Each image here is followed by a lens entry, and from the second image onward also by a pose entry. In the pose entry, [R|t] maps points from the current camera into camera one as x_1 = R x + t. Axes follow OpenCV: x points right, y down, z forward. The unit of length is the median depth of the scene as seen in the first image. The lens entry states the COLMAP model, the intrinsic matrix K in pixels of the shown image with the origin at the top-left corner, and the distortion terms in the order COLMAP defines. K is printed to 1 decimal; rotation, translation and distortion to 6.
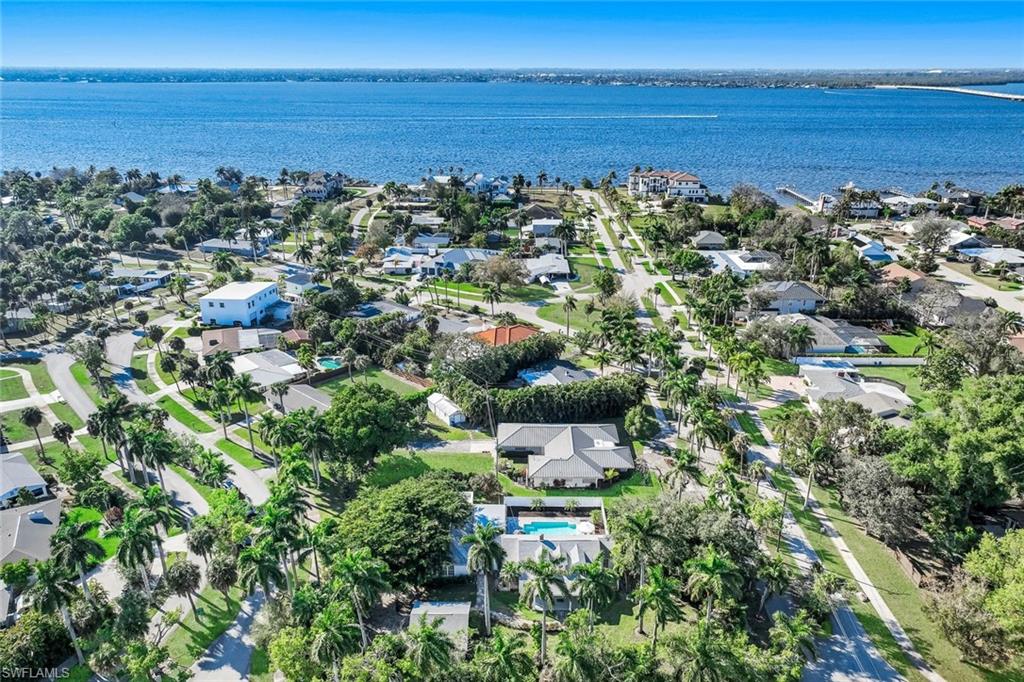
lens RADIAL K [[771.8, 0, 496.3], [0, 771.8, 343.3], [0, 0, 1]] dist [-0.000604, 0.011846]
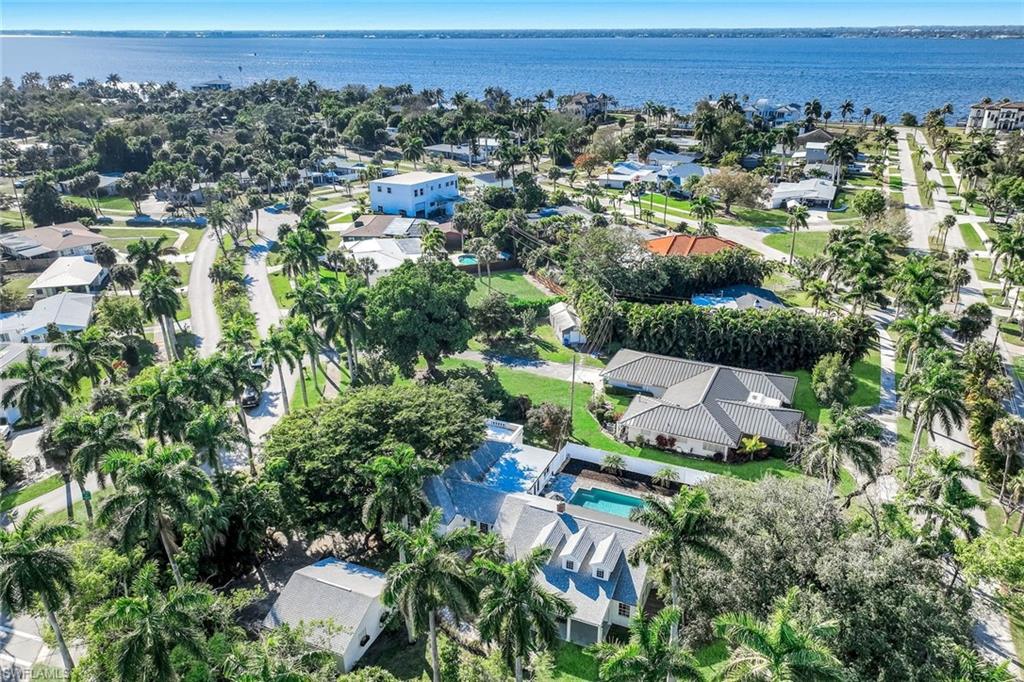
lens RADIAL K [[771.8, 0, 496.3], [0, 771.8, 343.3], [0, 0, 1]] dist [-0.000604, 0.011846]
pose [[0.918059, 0.153113, -0.365684, 0.093911], [-0.138659, 0.988162, 0.065641, 0.042408], [0.371406, -0.009557, 0.928421, 0.193787]]
